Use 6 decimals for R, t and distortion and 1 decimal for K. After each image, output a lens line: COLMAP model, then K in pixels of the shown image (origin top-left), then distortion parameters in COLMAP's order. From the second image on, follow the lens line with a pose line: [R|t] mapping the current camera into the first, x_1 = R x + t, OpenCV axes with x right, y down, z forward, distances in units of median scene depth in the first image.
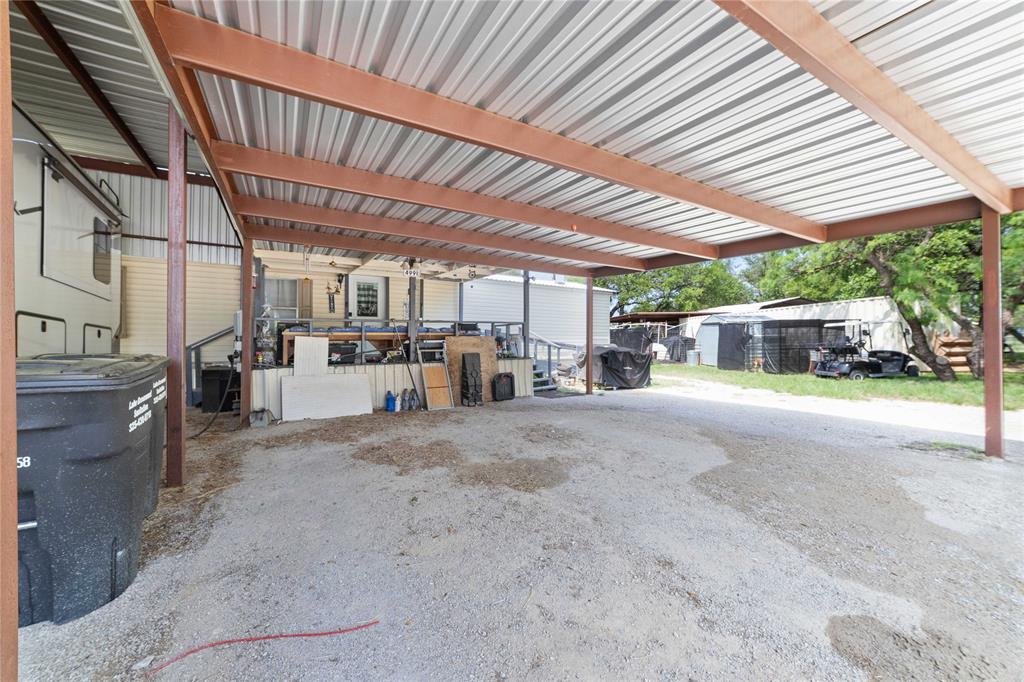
lens RADIAL K [[402.2, 0, 519.1], [0, 402.2, 340.5], [0, 0, 1]] dist [-0.013661, 0.000288]
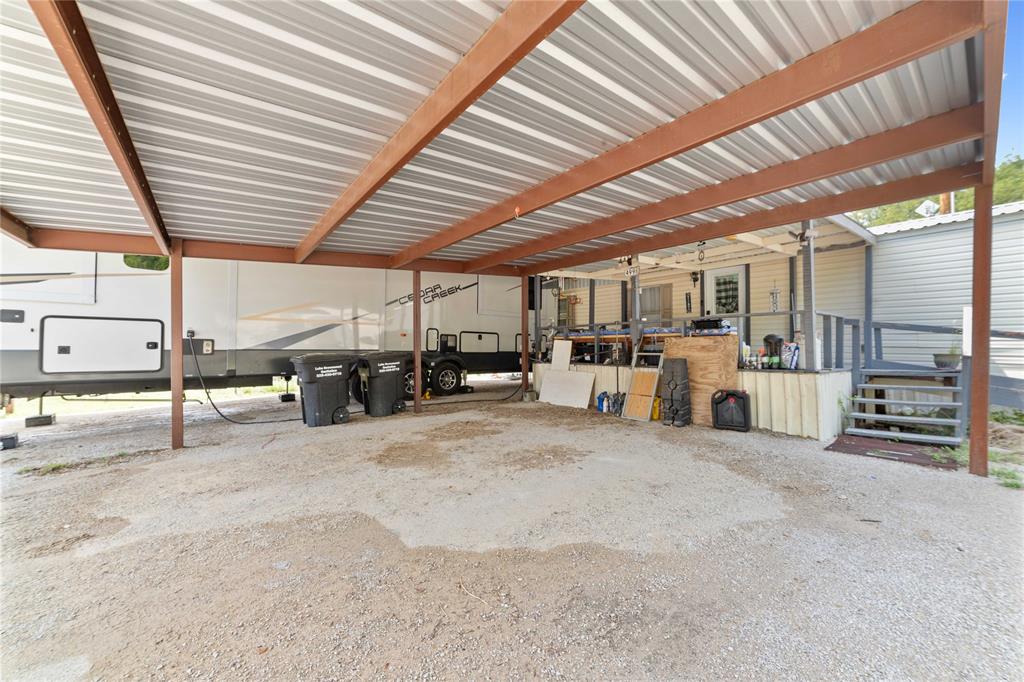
lens RADIAL K [[402.2, 0, 507.6], [0, 402.2, 340.9], [0, 0, 1]] dist [-0.013661, 0.000288]
pose [[0.091484, -0.001464, -0.995805, 0.751232], [0.015991, 0.999872, -0.000001, -0.010450], [0.995678, -0.015924, 0.091496, 0.707433]]
